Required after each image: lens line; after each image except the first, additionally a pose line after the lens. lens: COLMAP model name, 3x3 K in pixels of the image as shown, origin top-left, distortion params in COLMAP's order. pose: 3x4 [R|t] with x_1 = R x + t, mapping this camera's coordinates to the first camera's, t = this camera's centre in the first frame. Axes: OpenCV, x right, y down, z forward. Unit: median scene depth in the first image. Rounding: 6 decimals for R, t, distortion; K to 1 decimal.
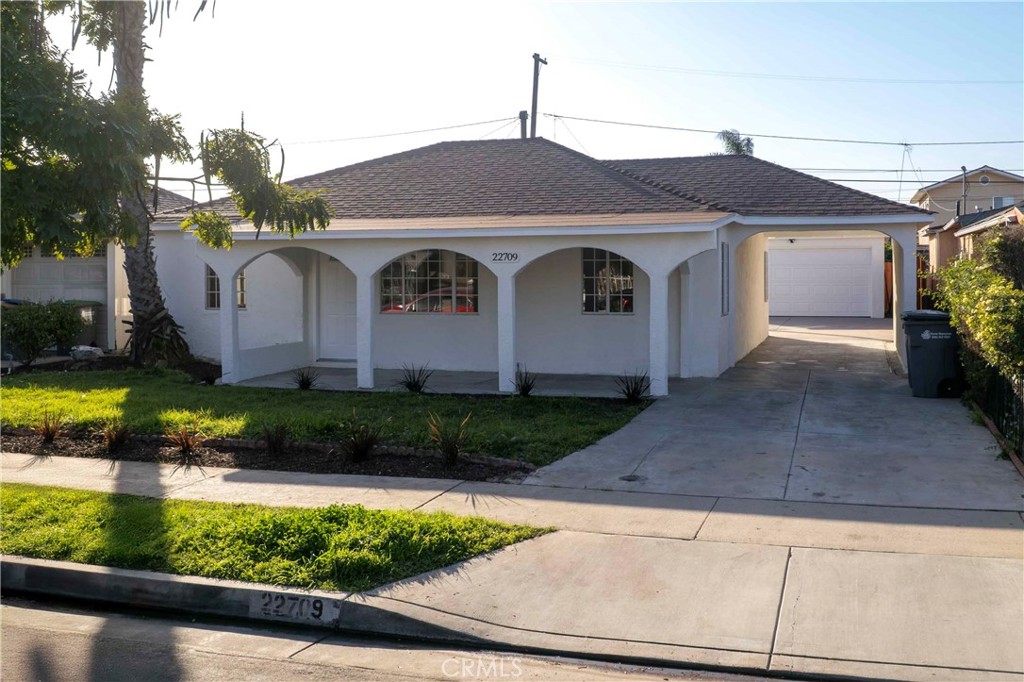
lens RADIAL K [[992.4, 0, 587.1], [0, 992.4, 277.6], [0, 0, 1]] dist [-0.050547, -0.013736]
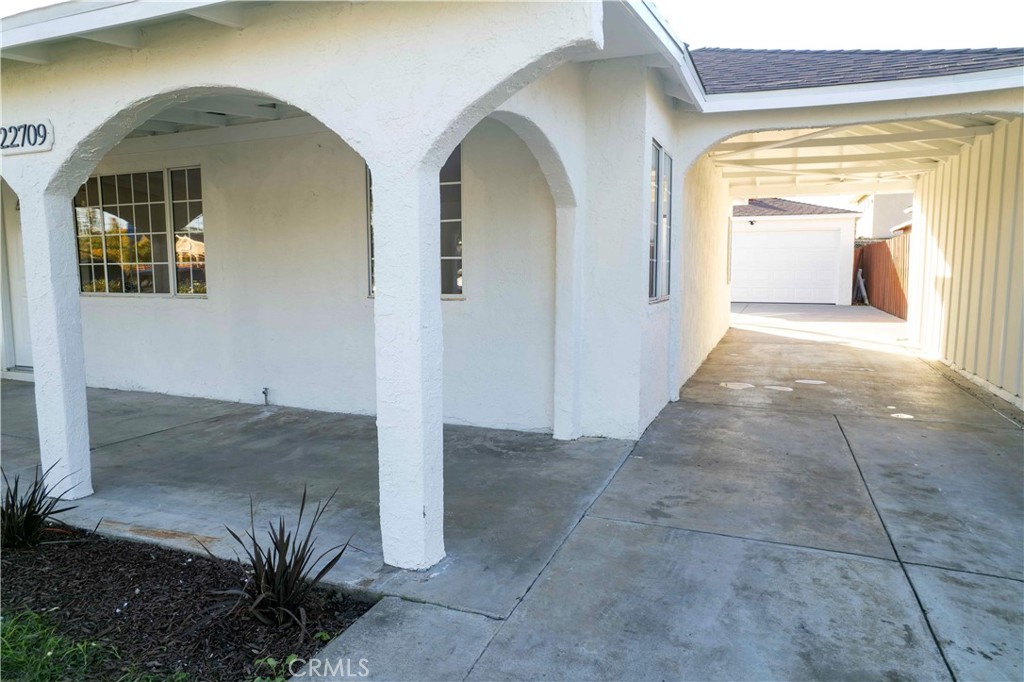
lens RADIAL K [[655.6, 0, 516.2], [0, 655.6, 340.8], [0, 0, 1]] dist [-0.079230, 0.072835]
pose [[0.993390, 0.013386, -0.114005, 0.102100], [-0.001772, 0.994848, 0.101363, 0.024117], [0.114775, -0.100491, 0.988296, 0.650949]]
